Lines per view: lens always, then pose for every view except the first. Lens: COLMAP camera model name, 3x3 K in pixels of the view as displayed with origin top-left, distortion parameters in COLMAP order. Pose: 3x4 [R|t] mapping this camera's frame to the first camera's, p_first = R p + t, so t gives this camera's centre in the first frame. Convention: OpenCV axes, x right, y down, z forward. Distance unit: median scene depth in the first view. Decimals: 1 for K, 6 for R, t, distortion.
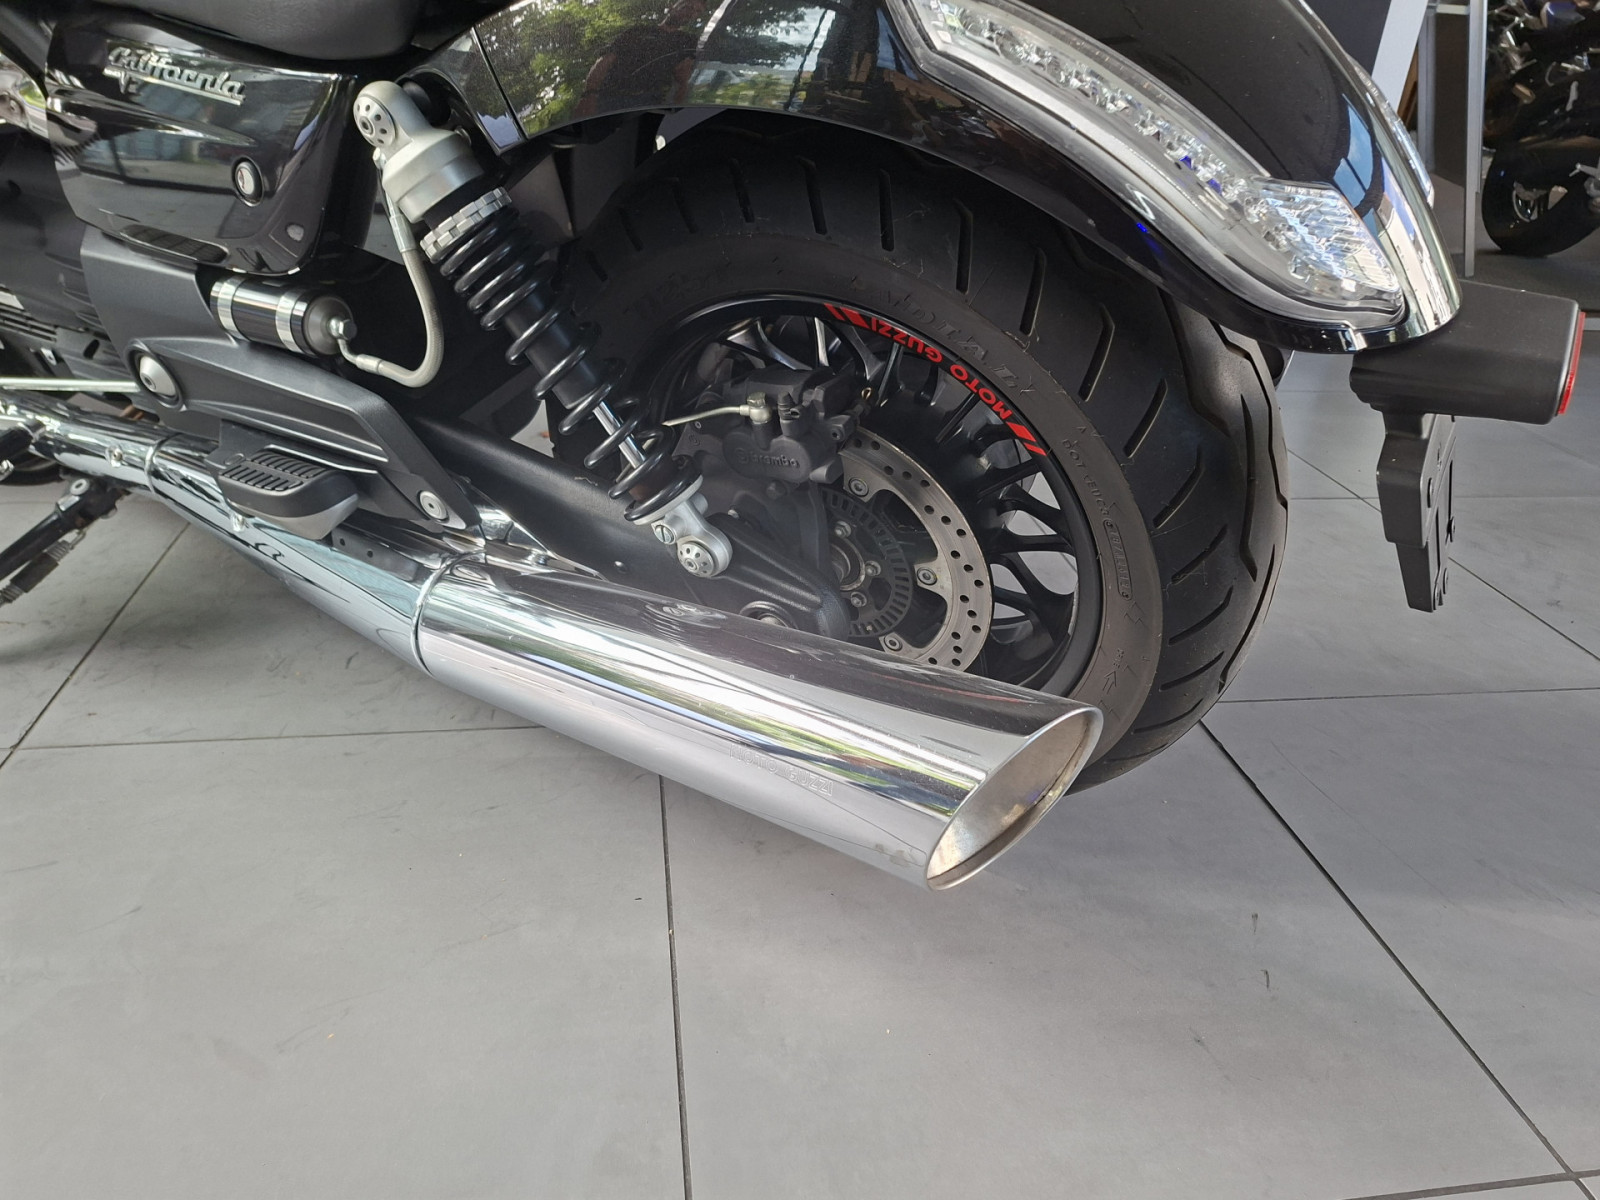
lens RADIAL K [[1097.3, 0, 804.8], [0, 1097.3, 615.8], [0, 0, 1]] dist [0.097351, -0.123354]
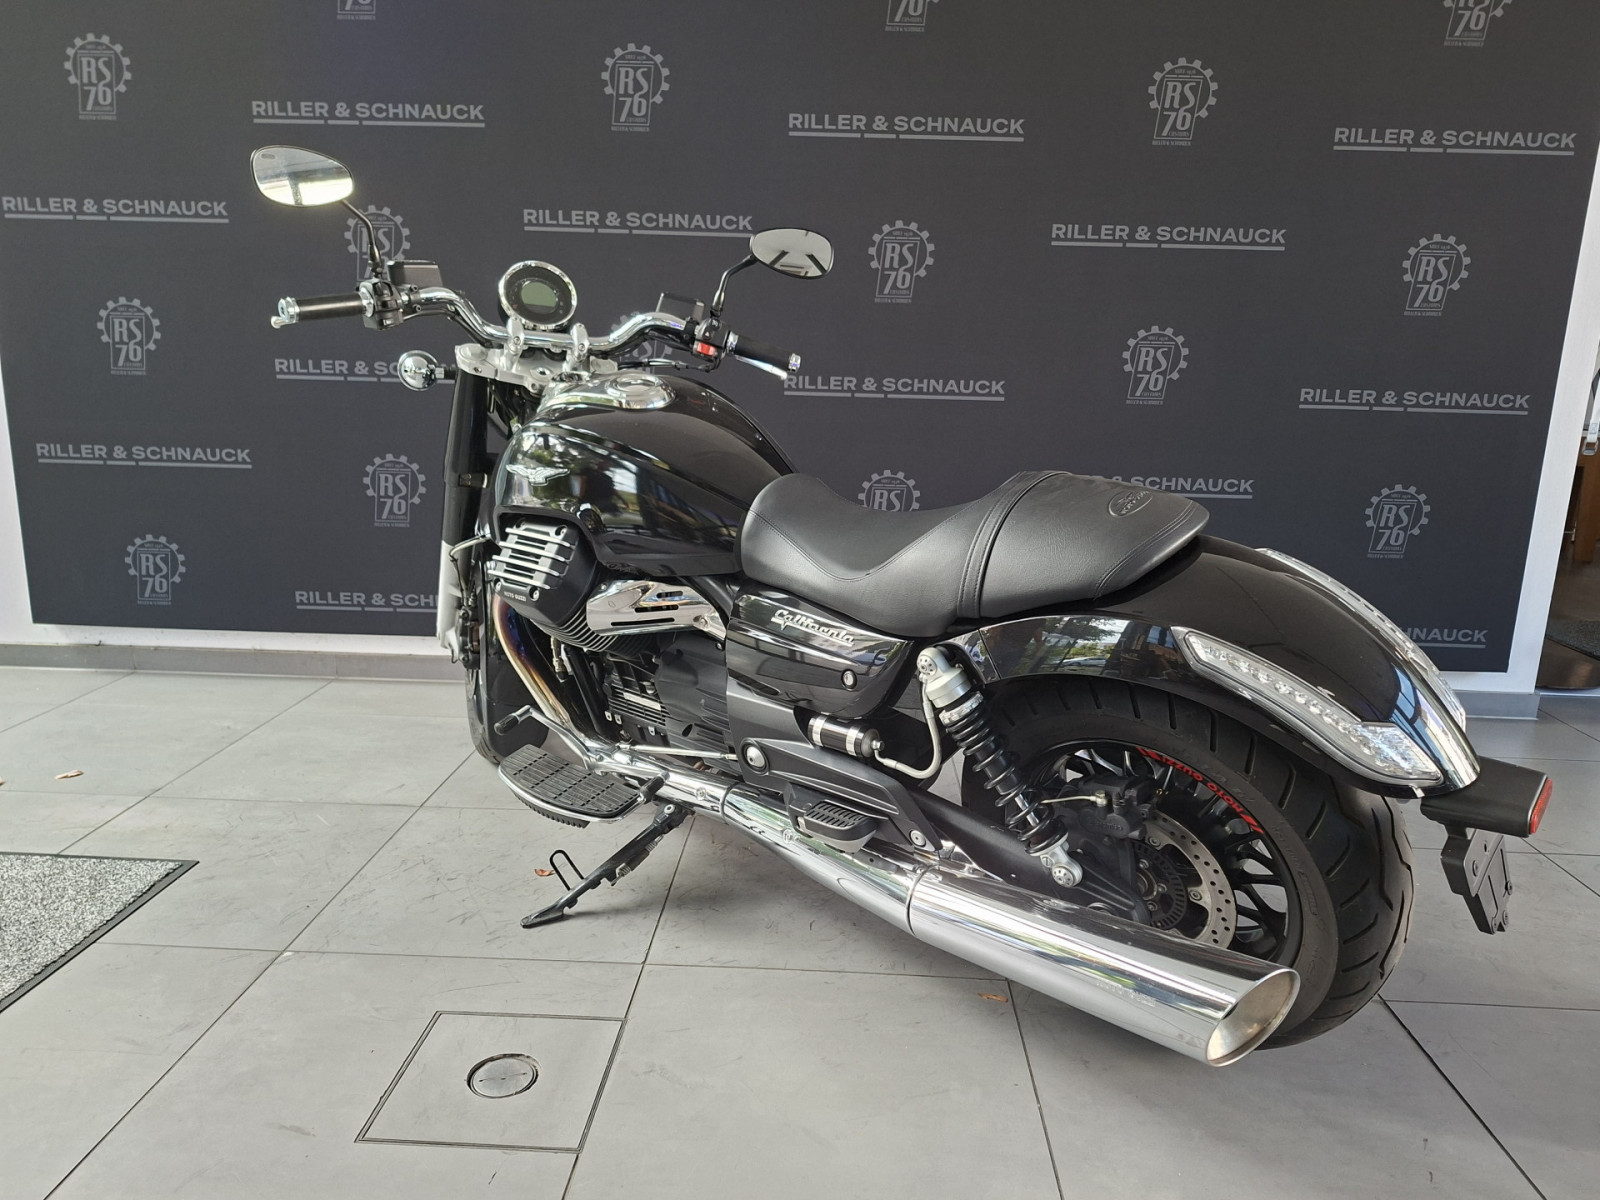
lens RADIAL K [[1097.3, 0, 804.8], [0, 1097.3, 615.8], [0, 0, 1]] dist [0.097351, -0.123354]
pose [[0.980226, 0.013053, -0.197452, -0.159169], [-0.065243, 0.963346, -0.260206, 0.038083], [0.186818, 0.267943, 0.945149, -0.934013]]
